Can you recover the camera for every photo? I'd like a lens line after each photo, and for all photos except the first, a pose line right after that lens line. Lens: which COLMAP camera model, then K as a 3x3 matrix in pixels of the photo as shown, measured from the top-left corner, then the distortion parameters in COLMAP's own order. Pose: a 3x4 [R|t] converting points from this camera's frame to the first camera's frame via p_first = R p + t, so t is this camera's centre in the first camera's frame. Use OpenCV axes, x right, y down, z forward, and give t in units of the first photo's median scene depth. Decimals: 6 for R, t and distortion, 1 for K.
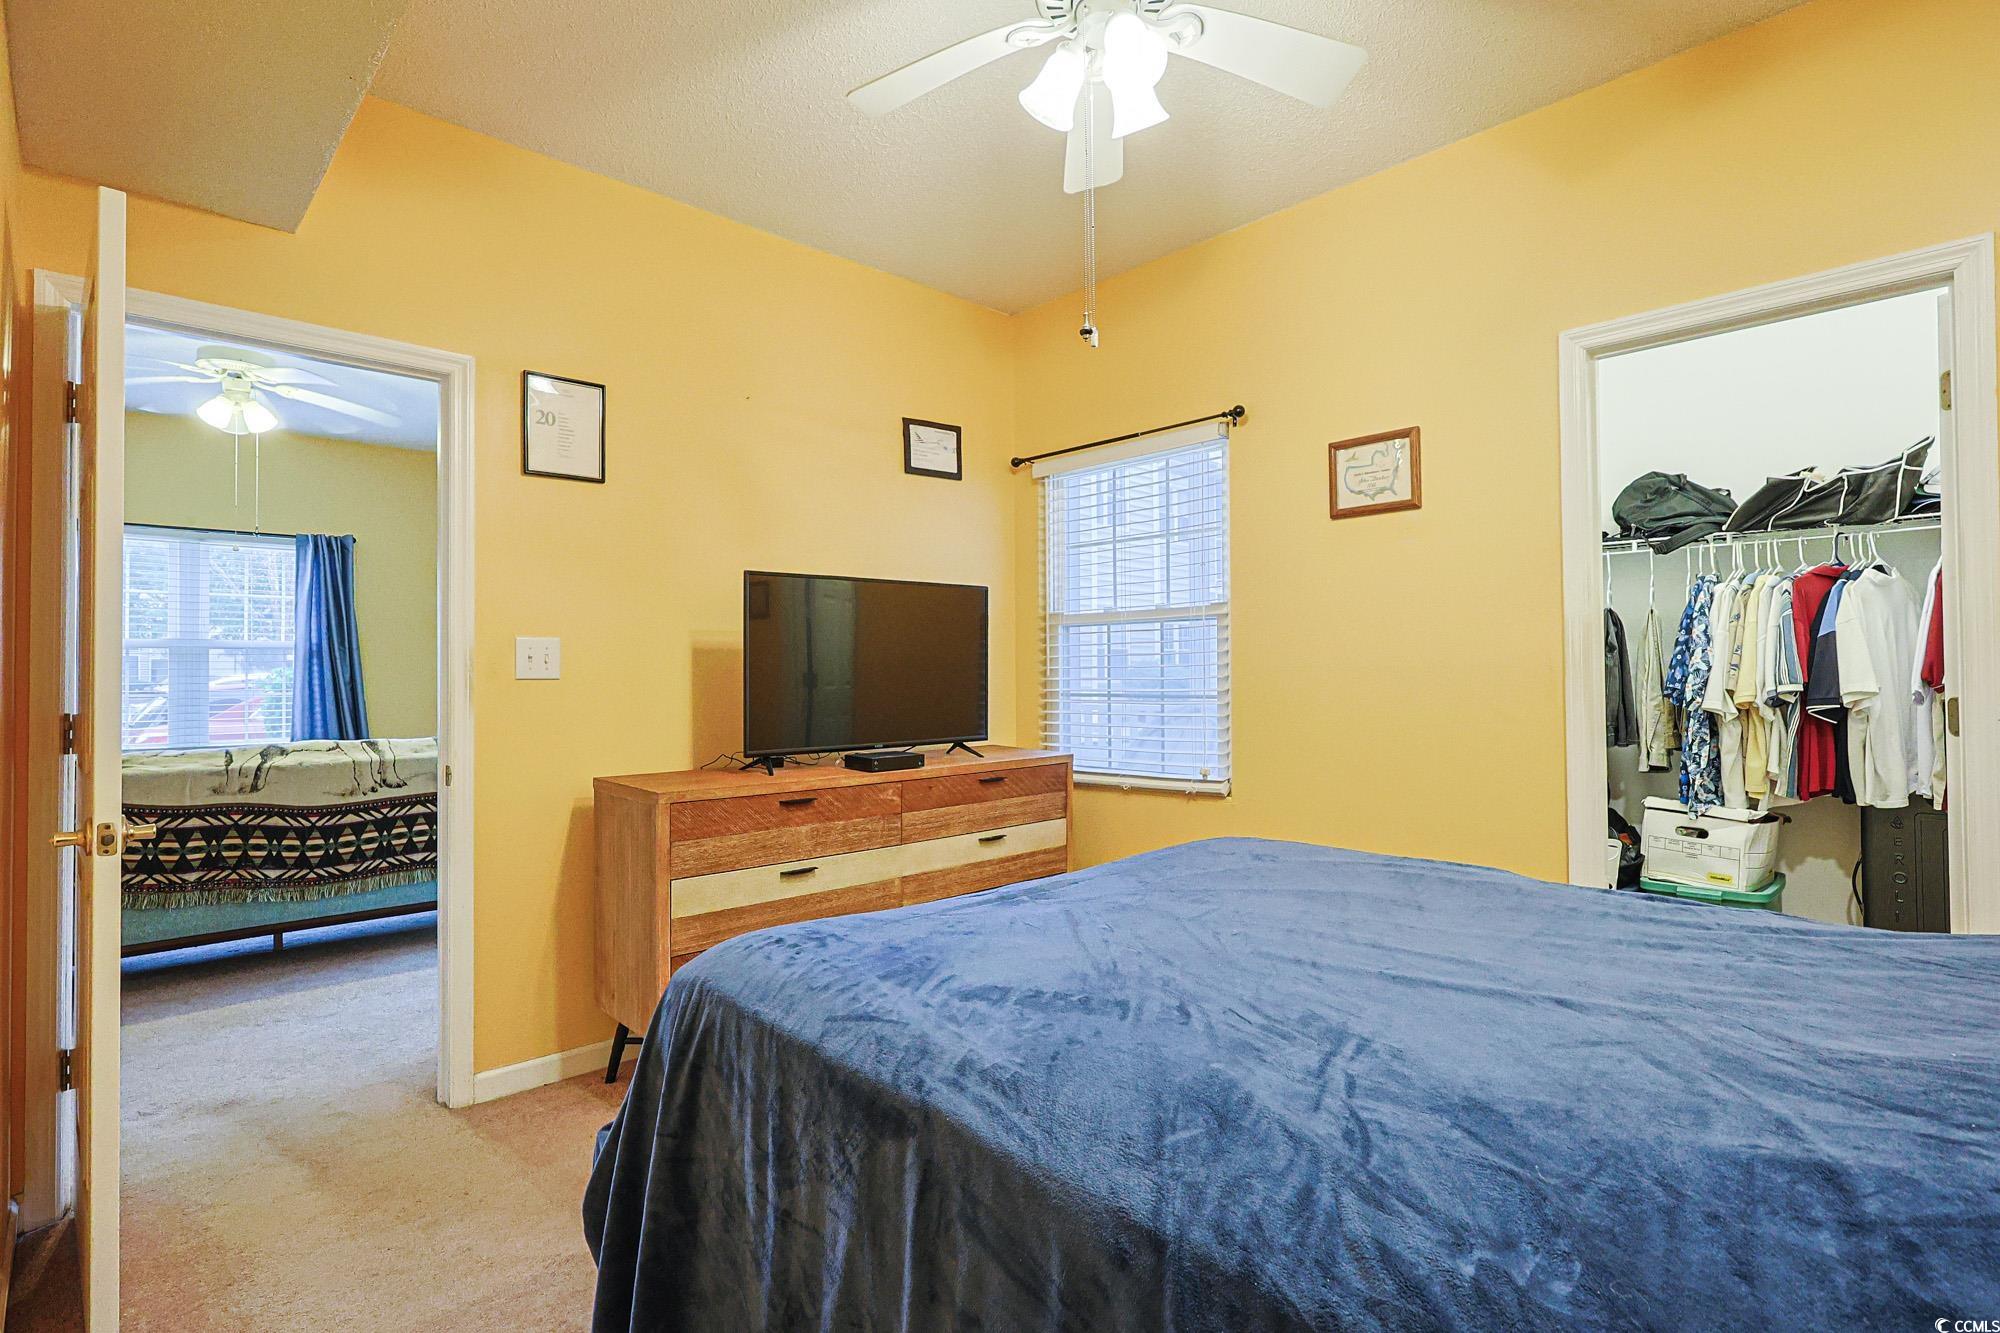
lens RADIAL K [[962.8, 0, 1011.4], [0, 962.8, 669.0], [0, 0, 1]] dist [-0.001645, -0.000263]
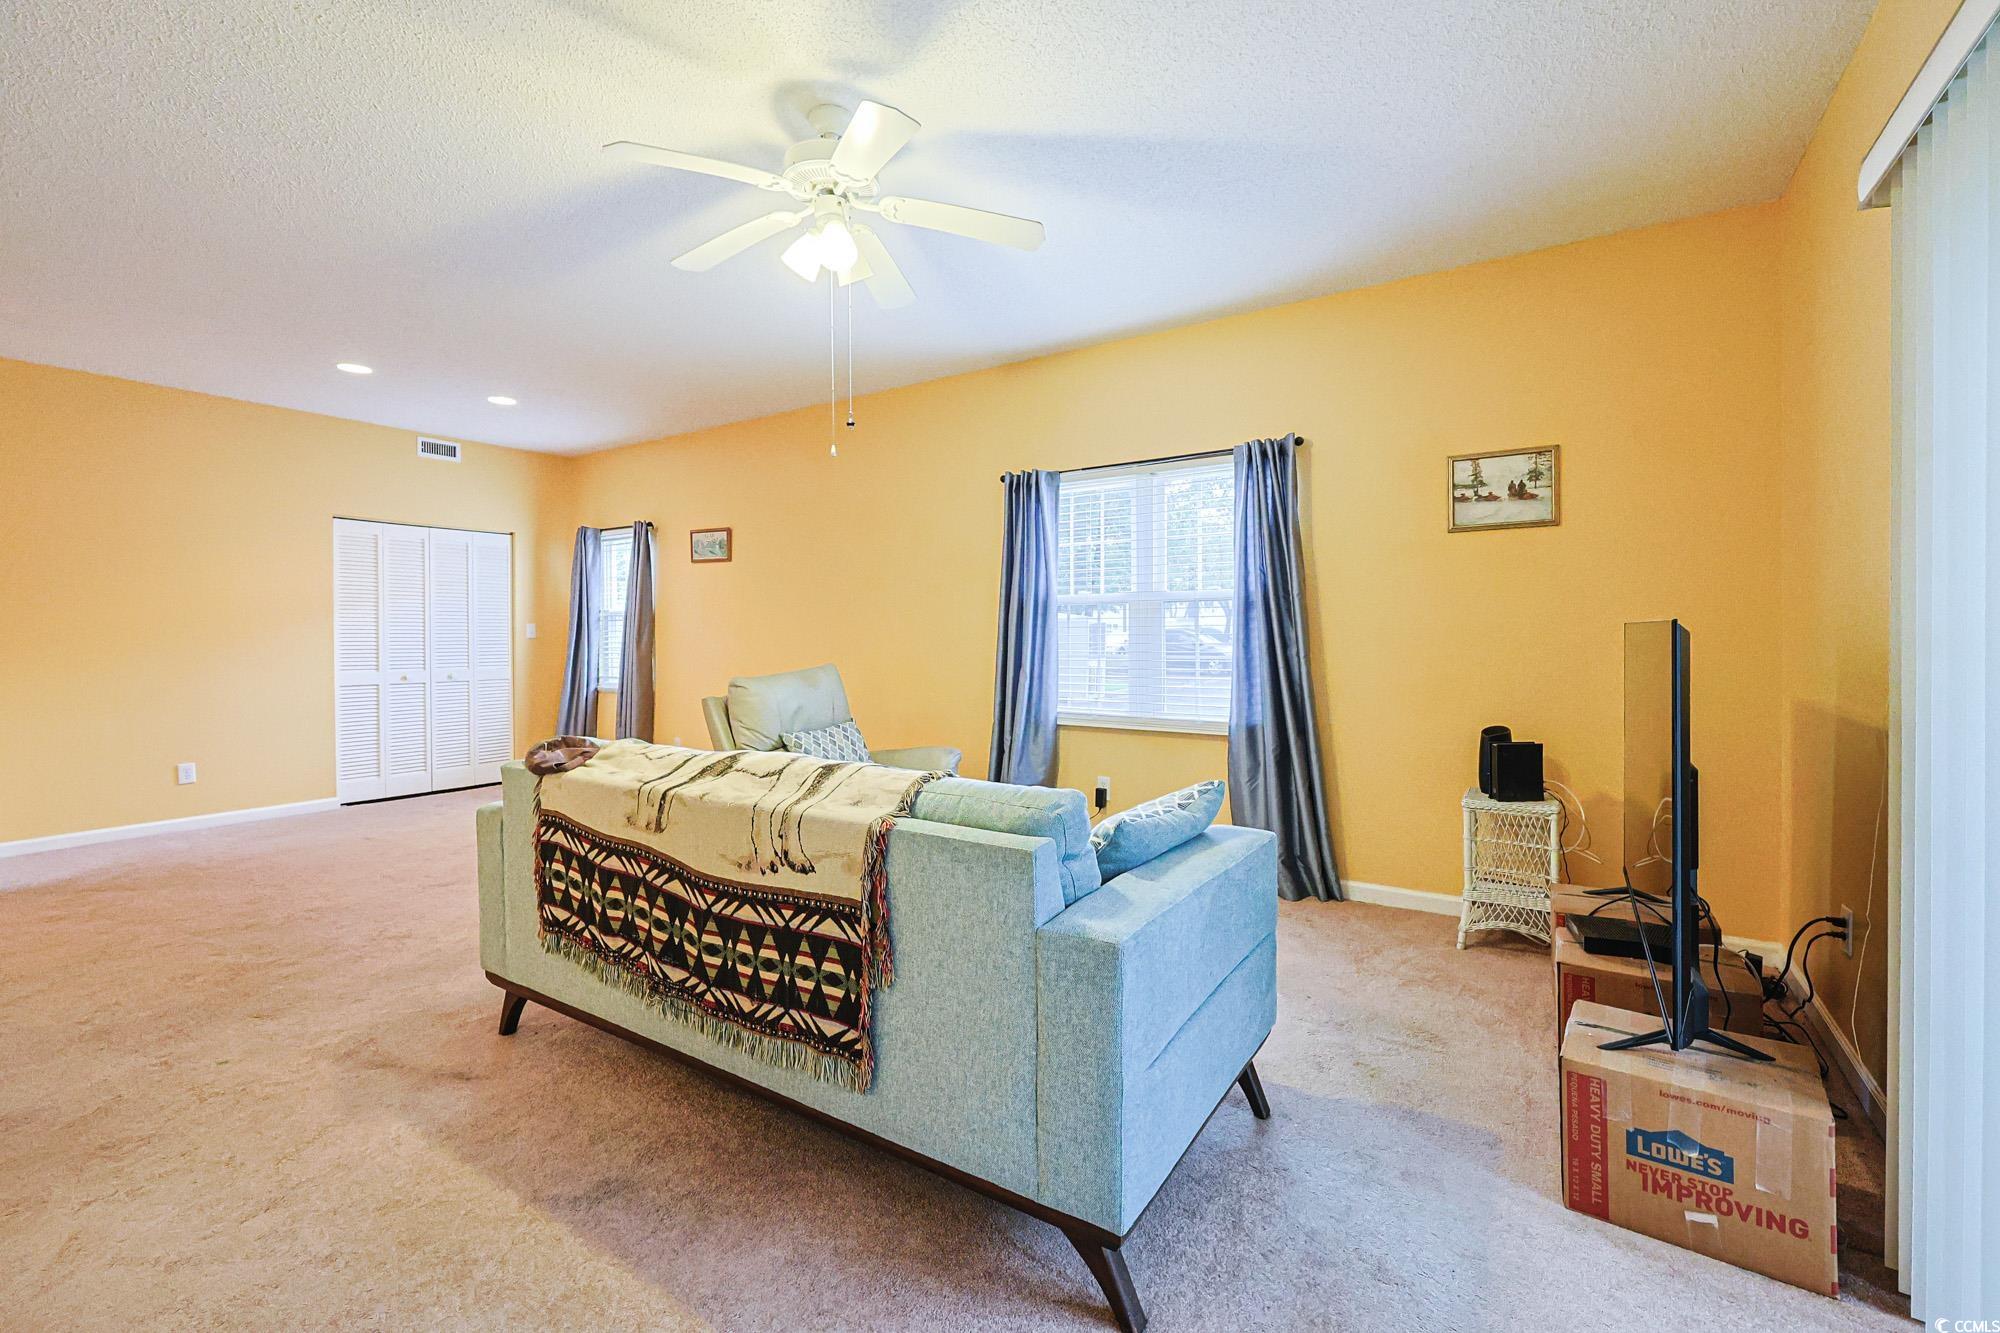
lens RADIAL K [[857.1, 0, 1014.1], [0, 857.1, 649.9], [0, 0, 1]] dist [-0.010255, 0.000878]
pose [[0.226359, 0.024623, -0.973733, -0.203104], [0.004440, 0.999644, 0.026311, -0.000909], [0.974034, -0.010279, 0.226169, 1.056941]]
